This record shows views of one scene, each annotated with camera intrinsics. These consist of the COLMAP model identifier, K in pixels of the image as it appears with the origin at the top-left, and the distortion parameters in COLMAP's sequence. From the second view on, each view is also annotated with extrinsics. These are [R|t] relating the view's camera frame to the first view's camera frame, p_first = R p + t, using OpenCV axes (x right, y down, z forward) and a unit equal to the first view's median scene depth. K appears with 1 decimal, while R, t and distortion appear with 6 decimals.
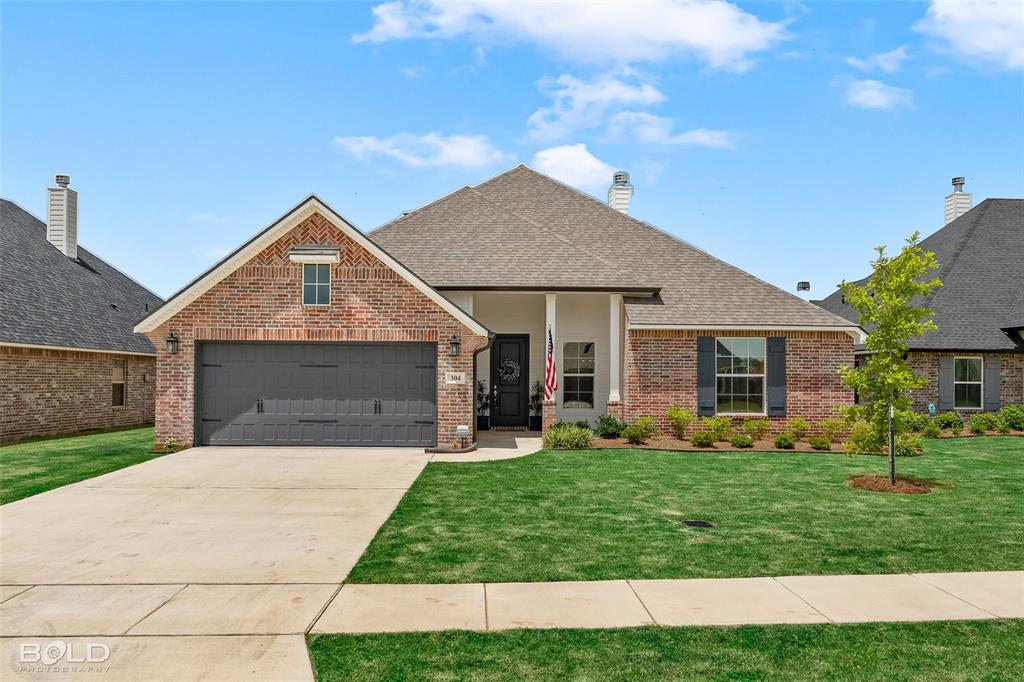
lens RADIAL K [[595.7, 0, 522.5], [0, 595.7, 382.1], [0, 0, 1]] dist [-0.003314, -0.000606]
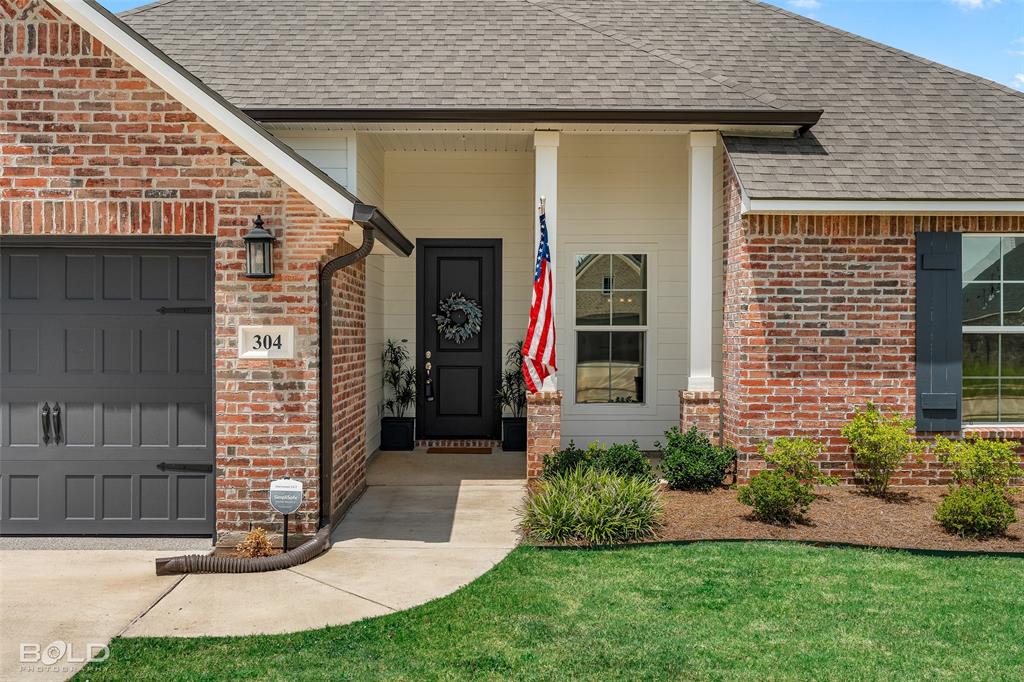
lens RADIAL K [[858.6, 0, 506.9], [0, 858.6, 355.5], [0, 0, 1]] dist [0.003292, 0.000752]
pose [[0.999961, -0.002742, -0.008412, 0.026402], [0.002952, 0.999684, 0.024957, -0.009378], [0.008341, -0.024981, 0.999653, 0.424787]]
